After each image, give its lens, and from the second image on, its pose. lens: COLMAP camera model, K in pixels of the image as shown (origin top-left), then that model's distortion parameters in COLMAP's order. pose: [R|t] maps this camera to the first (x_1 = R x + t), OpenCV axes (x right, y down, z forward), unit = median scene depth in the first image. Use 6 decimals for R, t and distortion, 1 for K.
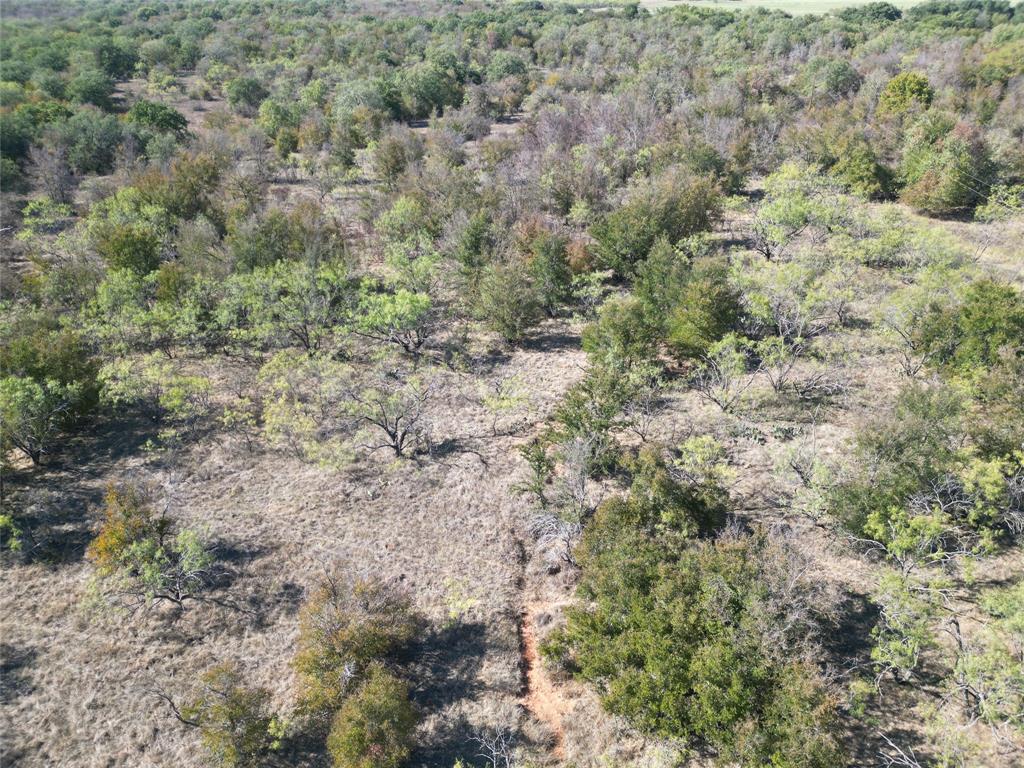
lens RADIAL K [[720.3, 0, 512.0], [0, 720.3, 384.0], [0, 0, 1]] dist [0.098465, -0.001239]
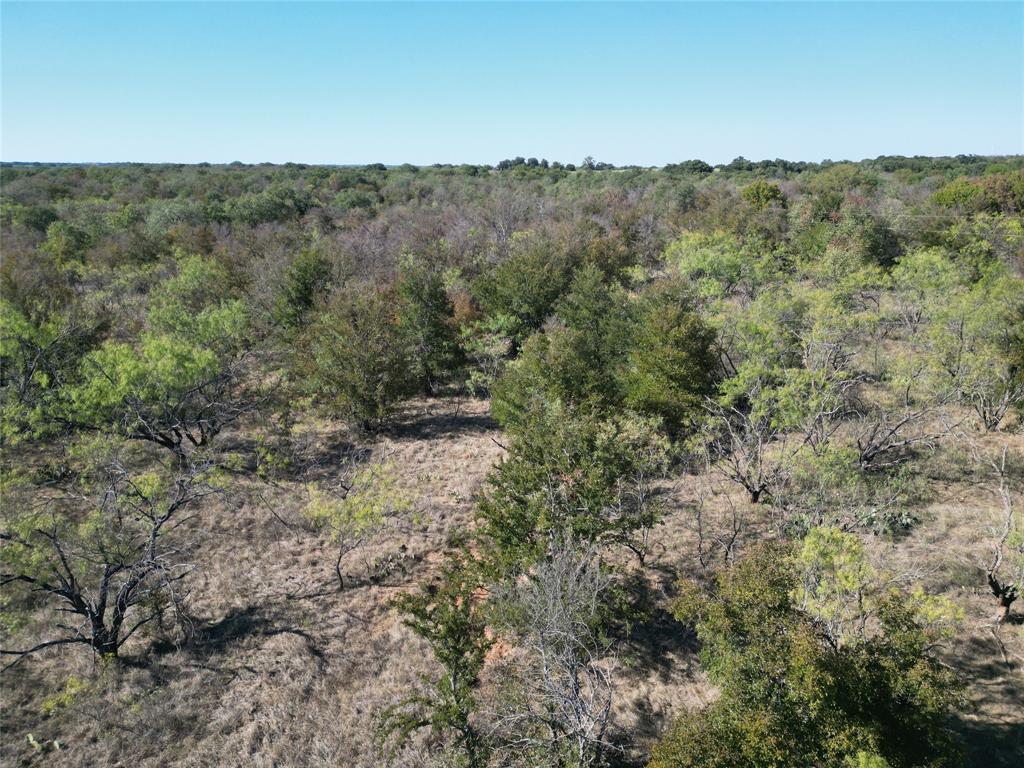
lens RADIAL K [[745.0, 0, 512.0], [0, 745.0, 384.0], [0, 0, 1]] dist [0.099444, -0.114344]
pose [[0.980602, -0.057867, 0.187275, 0.000959], [0.094947, 0.976086, -0.195553, 0.043763], [-0.171481, 0.209541, 0.962646, 0.437101]]
